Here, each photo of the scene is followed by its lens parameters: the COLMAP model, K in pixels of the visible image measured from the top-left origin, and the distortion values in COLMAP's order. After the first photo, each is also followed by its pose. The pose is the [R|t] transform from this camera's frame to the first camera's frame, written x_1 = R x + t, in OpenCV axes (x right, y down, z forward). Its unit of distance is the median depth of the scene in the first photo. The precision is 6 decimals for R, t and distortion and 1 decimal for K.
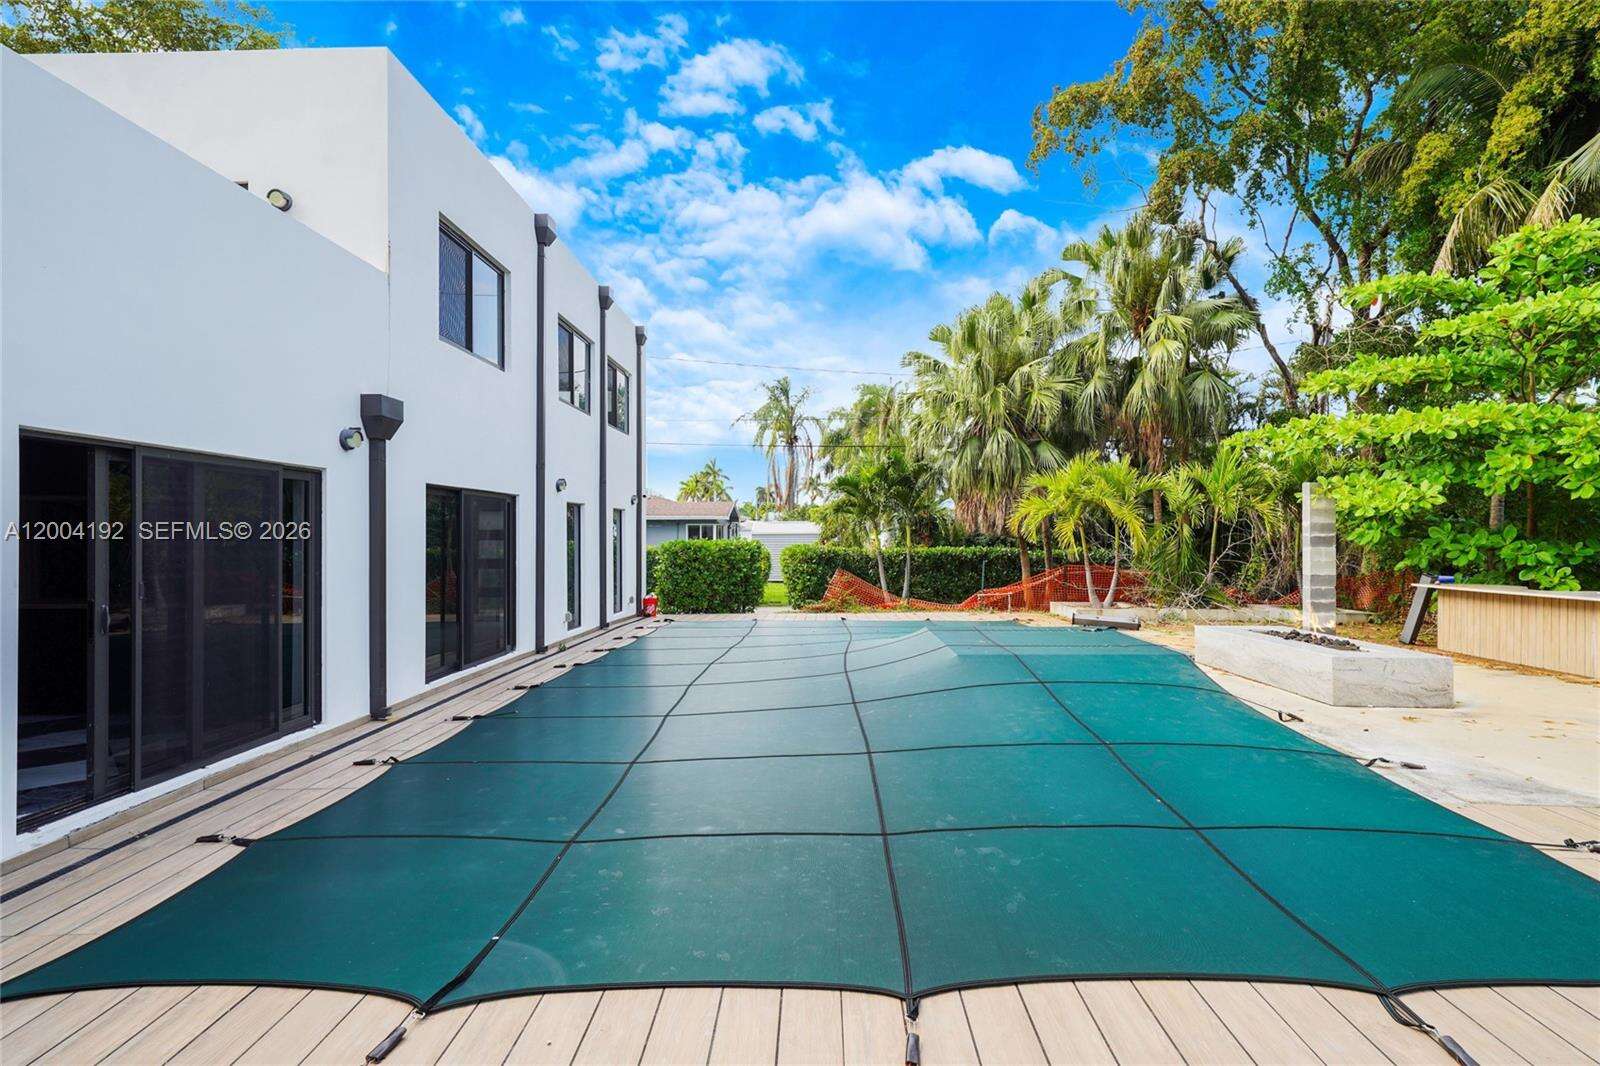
lens RADIAL K [[806.0, 0, 800.0], [0, 806.0, 533.0], [0, 0, 1]] dist [-0.010681, 0.013904]
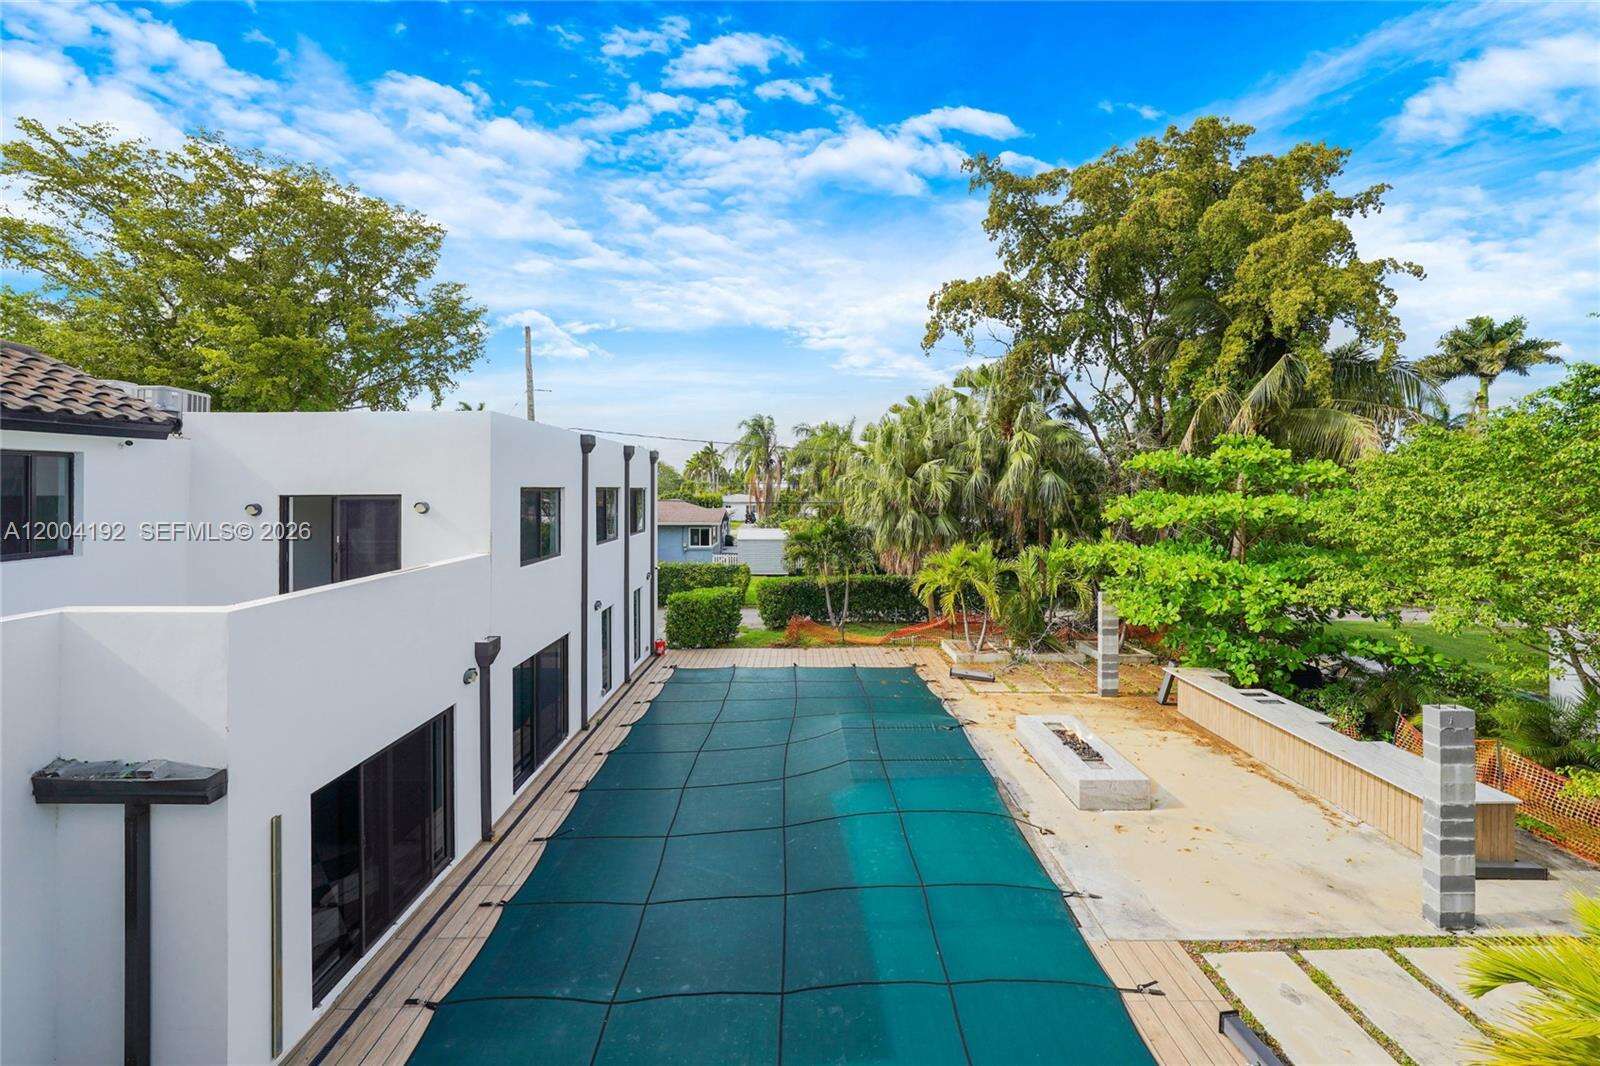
lens RADIAL K [[623.3, 0, 802.8], [0, 623.3, 482.7], [0, 0, 1]] dist [-0.015549, 0.000237]
pose [[0.999333, 0.000610, 0.036514, 0.027484], [-0.000443, 0.999989, -0.004591, -0.219355], [-0.036517, 0.004571, 0.999323, -0.116698]]
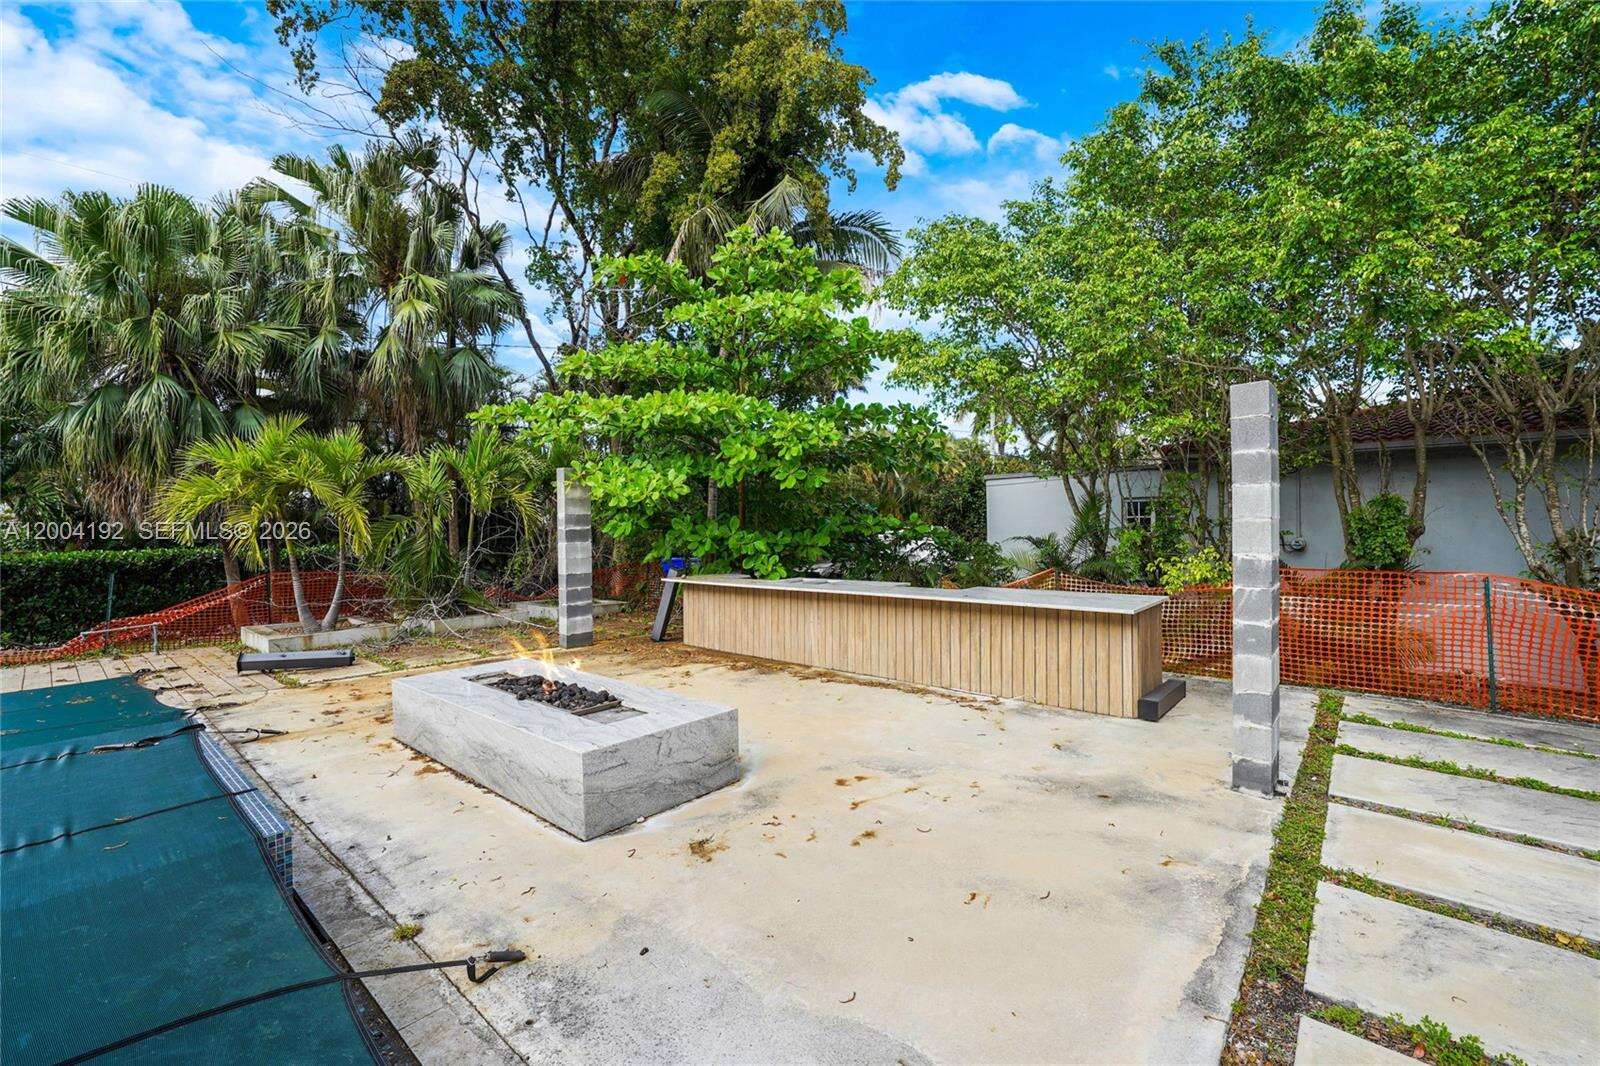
lens RADIAL K [[668.5, 0, 800.7], [0, 668.5, 521.6], [0, 0, 1]] dist [-0.012667, 0.000193]
pose [[0.631124, -0.008760, 0.775633, 0.199442], [0.011829, 0.999929, 0.001668, -0.002519], [-0.775592, 0.008122, 0.631182, 0.293892]]
